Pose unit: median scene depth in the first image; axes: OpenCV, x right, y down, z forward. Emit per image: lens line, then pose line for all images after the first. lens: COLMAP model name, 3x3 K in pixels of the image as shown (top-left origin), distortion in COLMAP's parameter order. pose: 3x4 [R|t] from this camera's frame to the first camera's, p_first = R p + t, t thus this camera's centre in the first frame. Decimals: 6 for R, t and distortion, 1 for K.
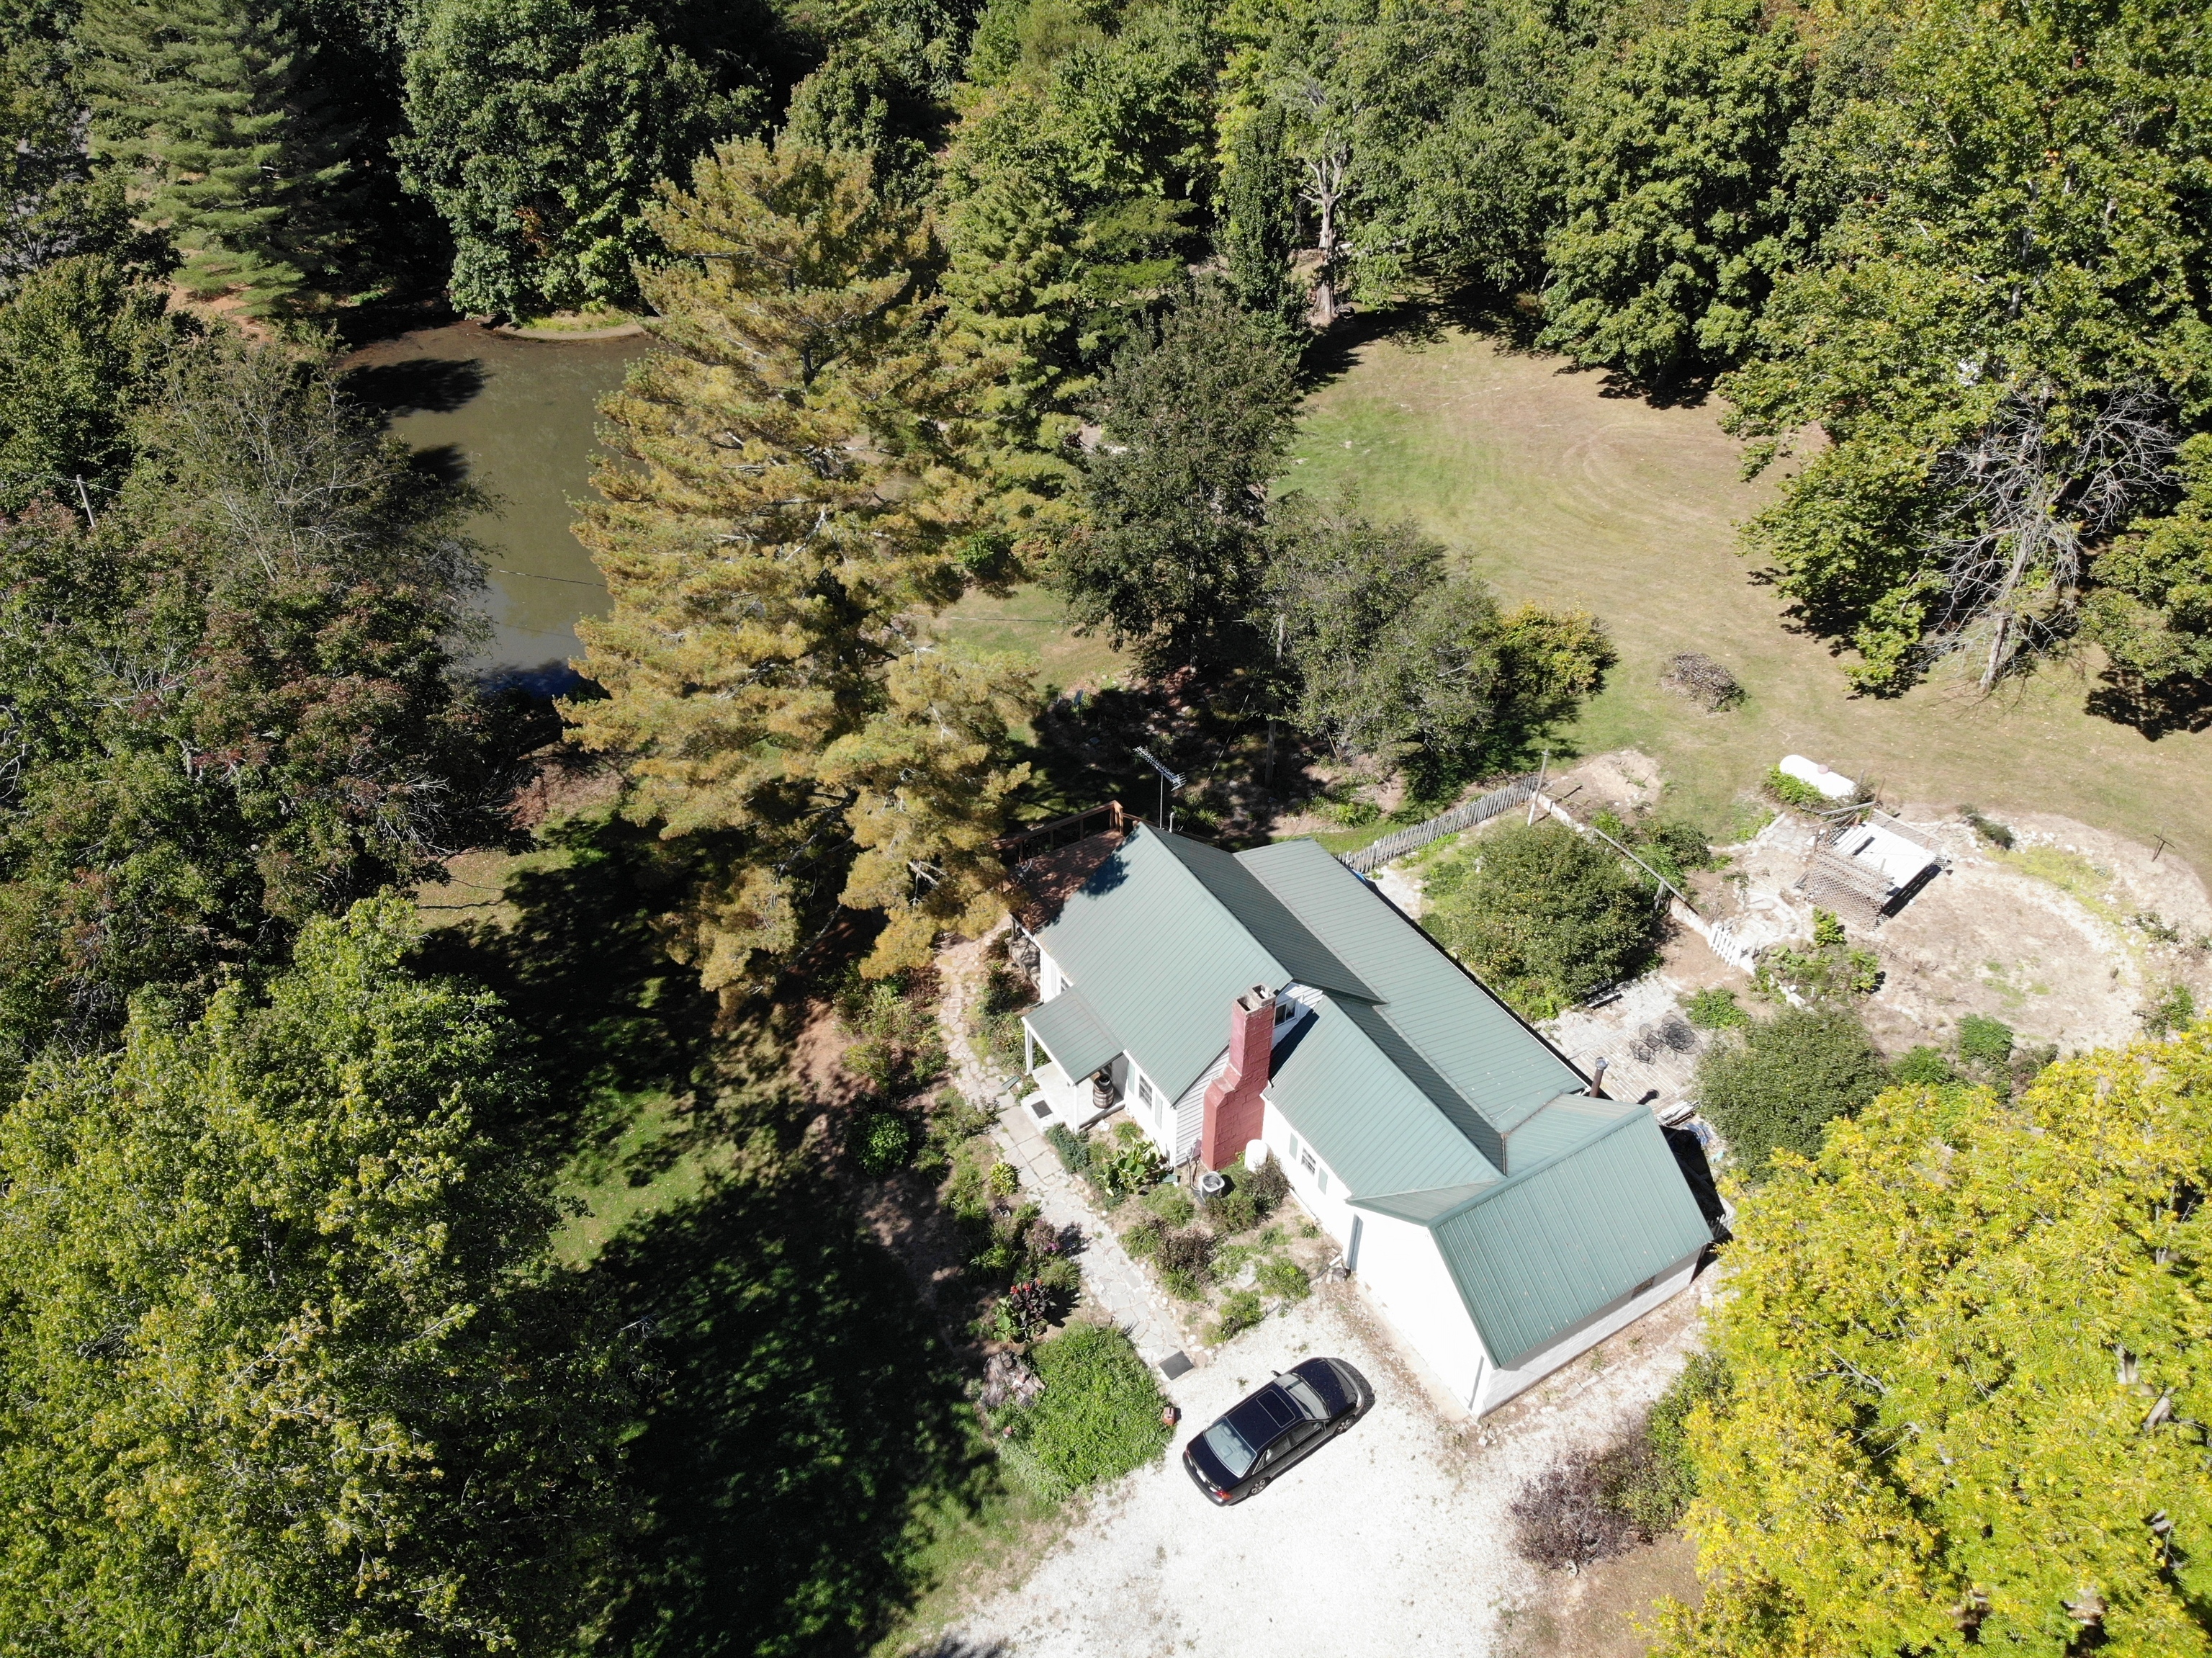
lens RADIAL K [[1761.6, 0, 1146.5], [0, 1761.6, 823.6], [0, 0, 1]] dist [0.176570, -0.446957]
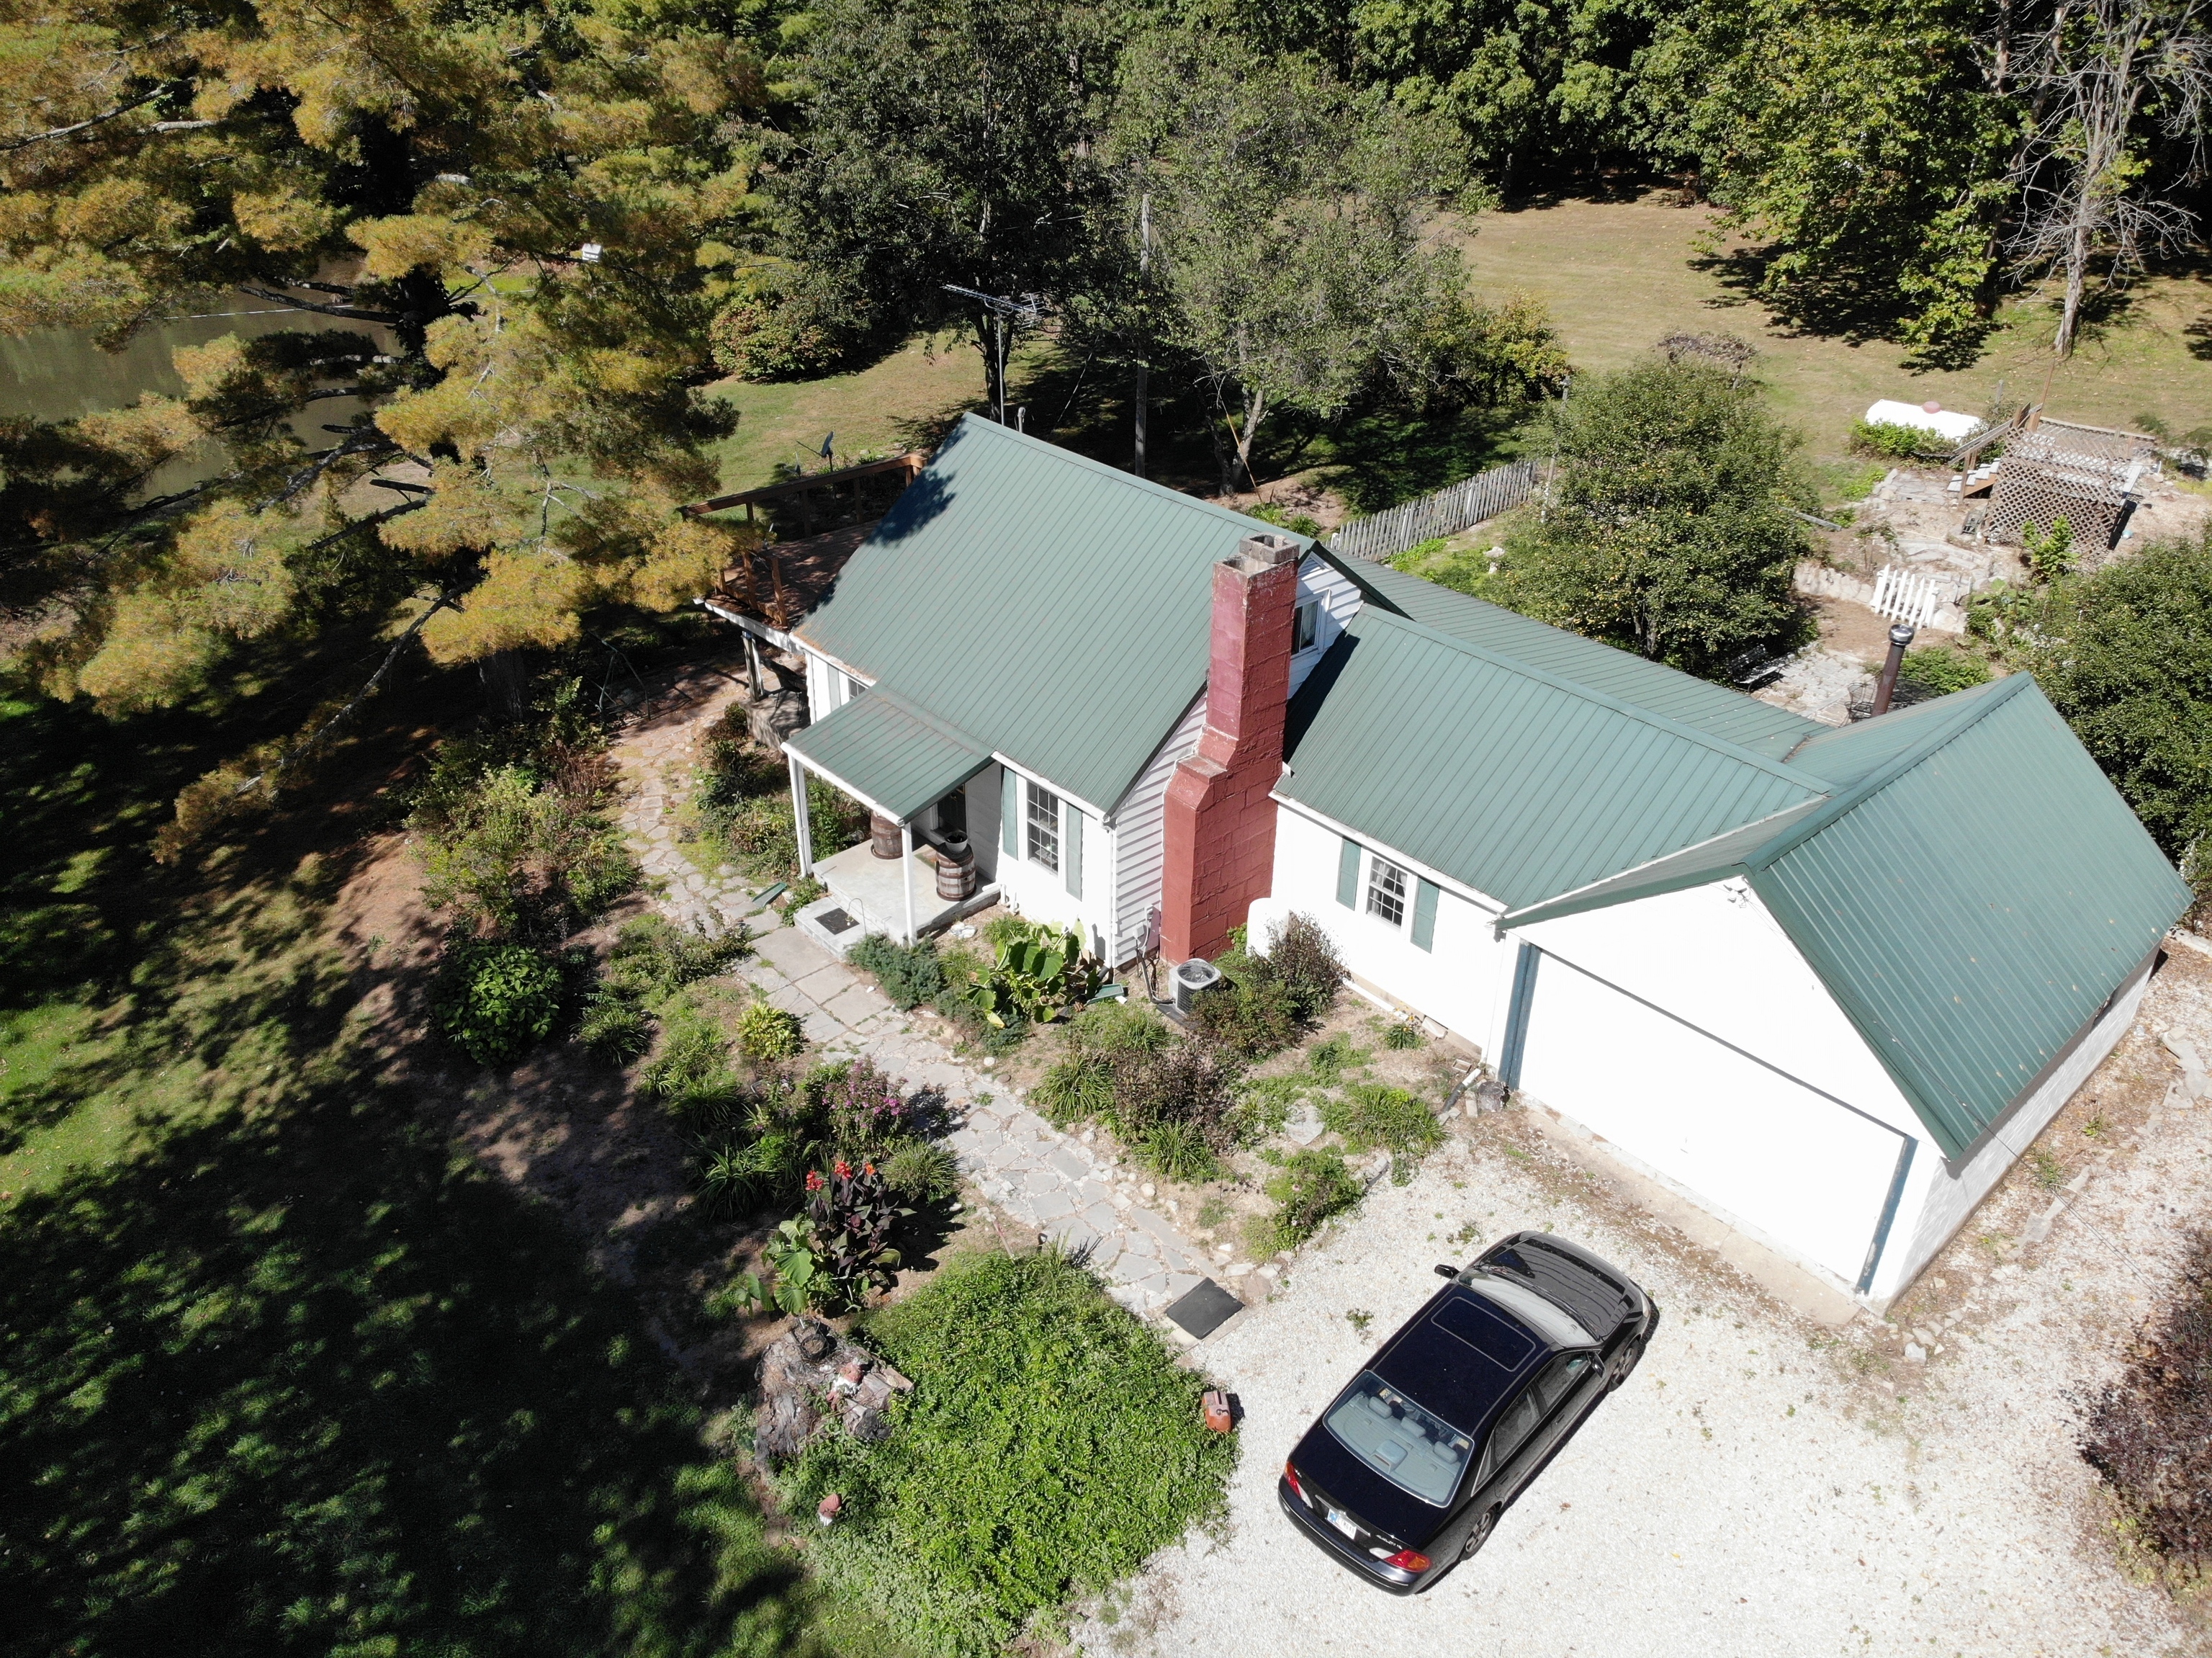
lens RADIAL K [[1693.3, 0, 1185.4], [0, 1693.3, 826.7], [0, 0, 1]] dist [0.129840, -0.285107]
pose [[0.979911, -0.097677, 0.173881, -0.045388], [0.118306, 0.986583, -0.112504, 0.213579], [-0.160559, 0.130815, 0.978319, 0.524100]]
